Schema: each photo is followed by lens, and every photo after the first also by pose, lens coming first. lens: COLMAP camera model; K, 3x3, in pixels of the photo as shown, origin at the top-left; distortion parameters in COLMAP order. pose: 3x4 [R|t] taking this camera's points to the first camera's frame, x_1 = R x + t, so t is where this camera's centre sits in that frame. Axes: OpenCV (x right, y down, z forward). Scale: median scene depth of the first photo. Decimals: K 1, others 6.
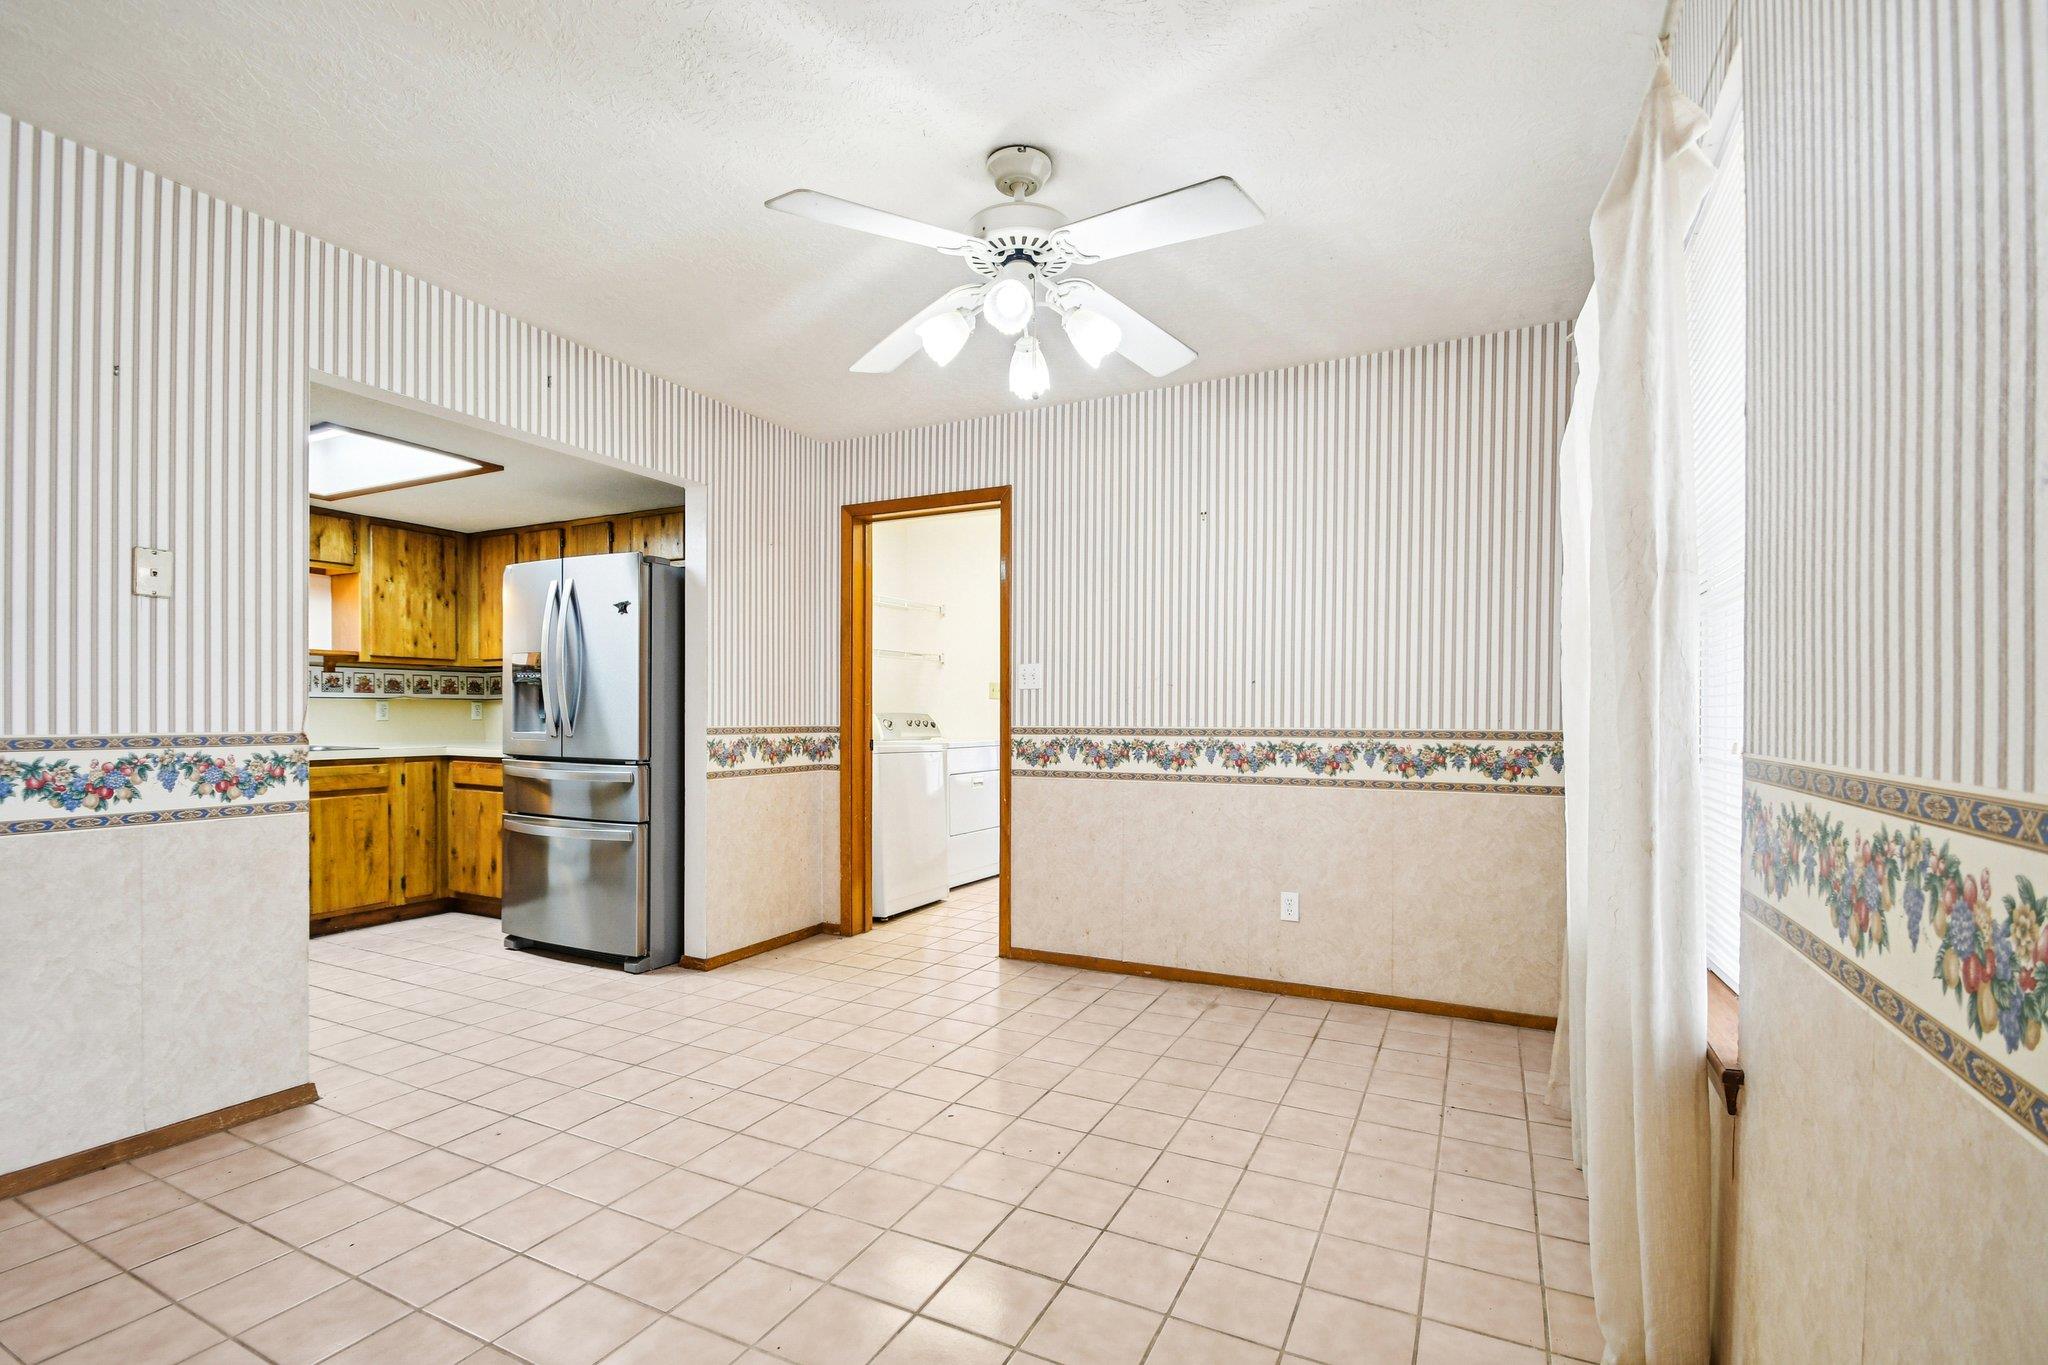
lens RADIAL K [[930.3, 0, 1016.0], [0, 930.3, 715.7], [0, 0, 1]] dist [0.001703, -0.000230]
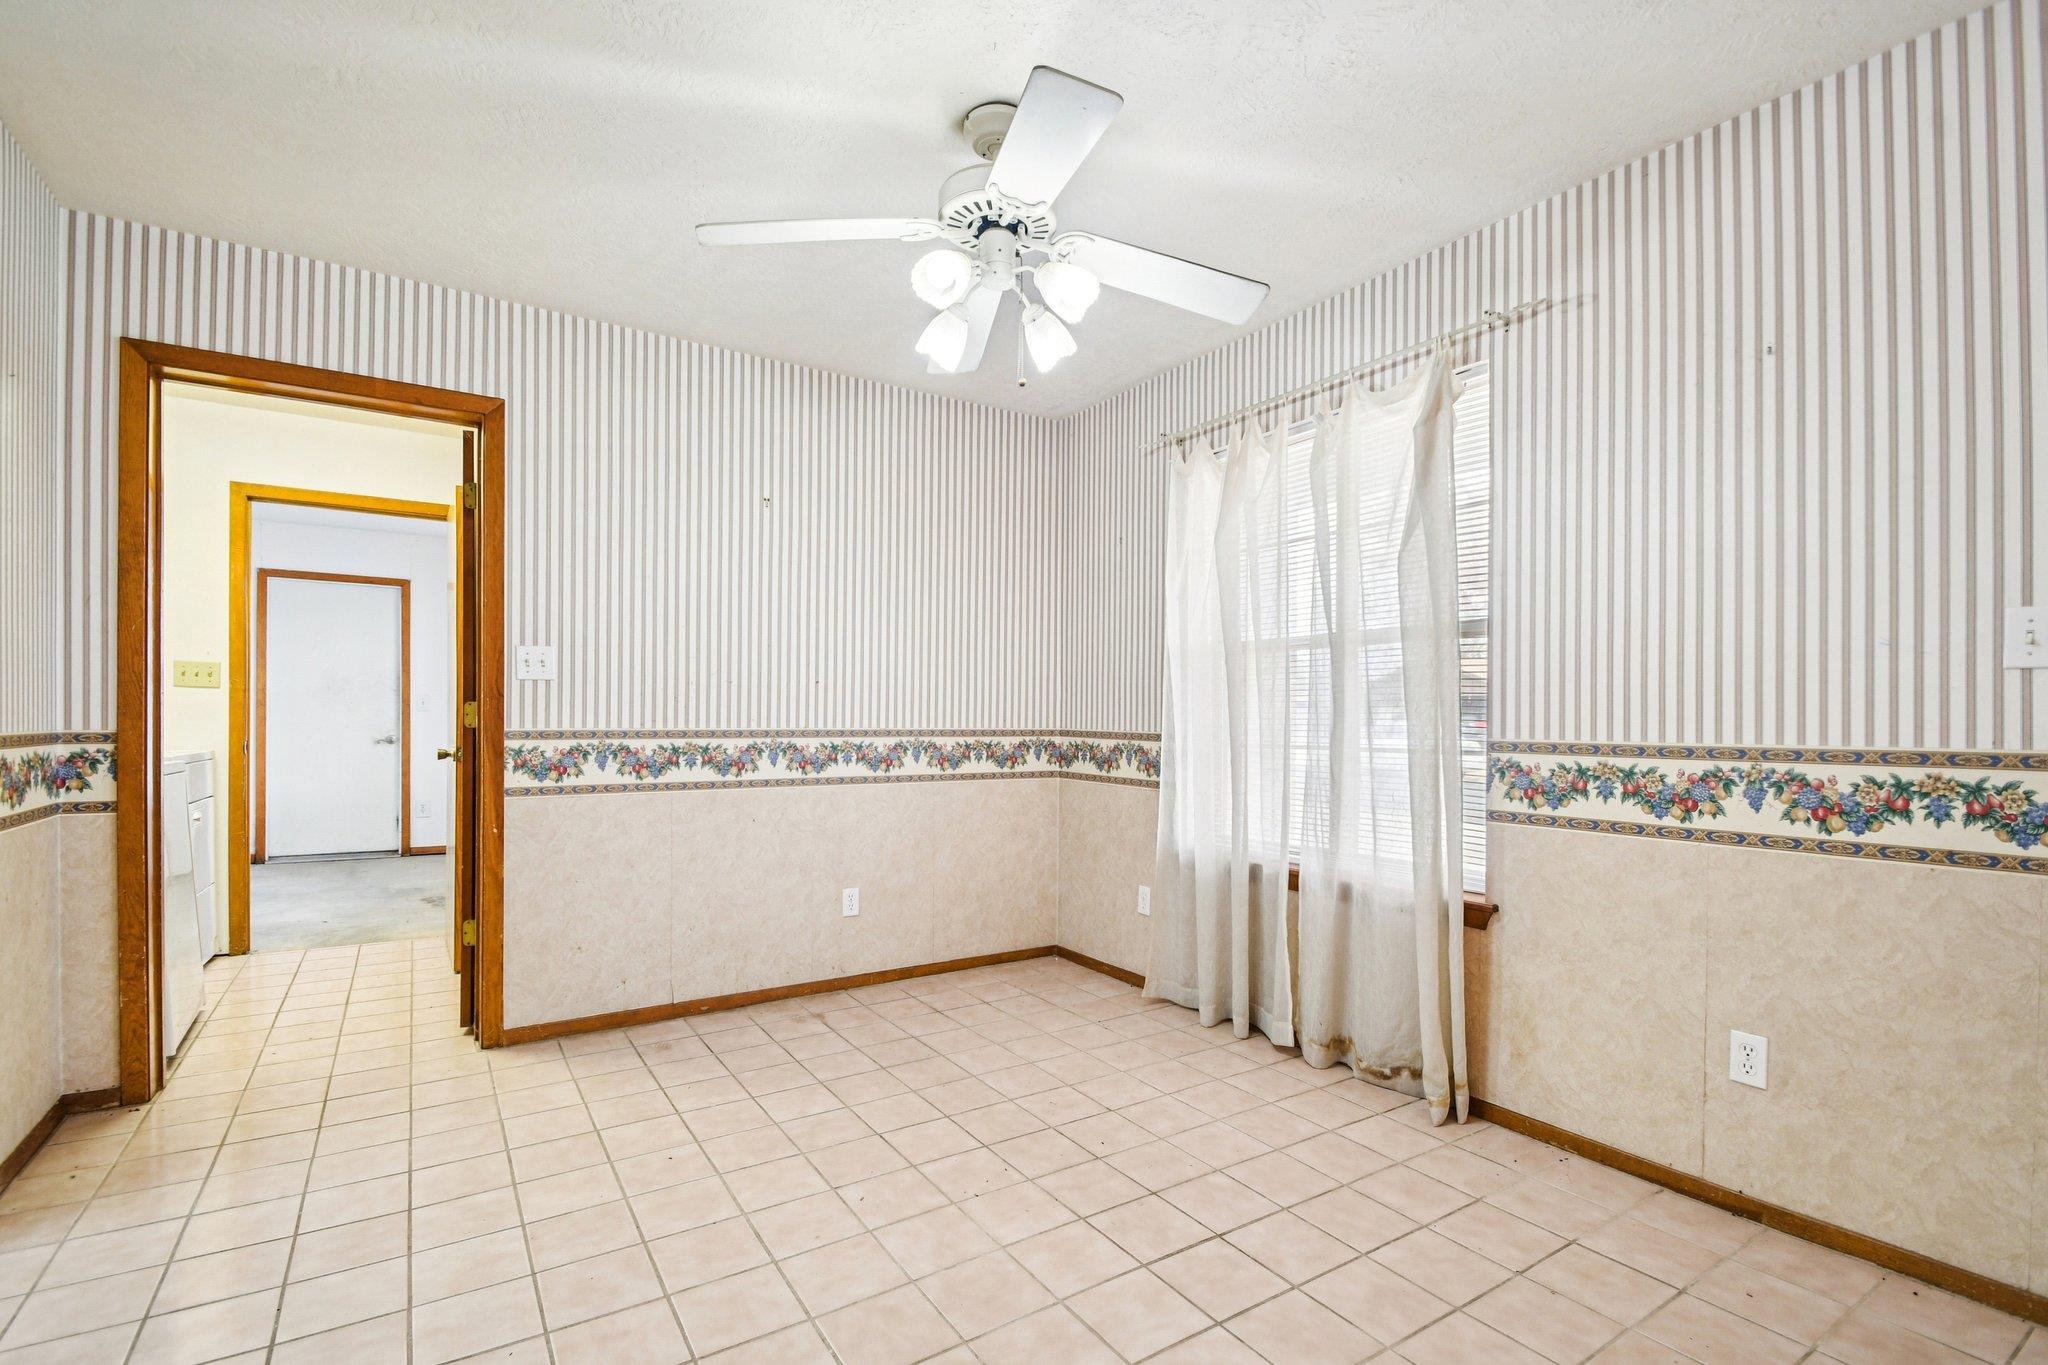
lens RADIAL K [[930.3, 0, 1016.0], [0, 930.3, 715.7], [0, 0, 1]] dist [0.001703, -0.000230]
pose [[0.502424, 0.004258, 0.864611, -0.569787], [-0.004439, 0.999987, -0.002345, 0.000872], [-0.864610, -0.002660, 0.502436, 0.368410]]
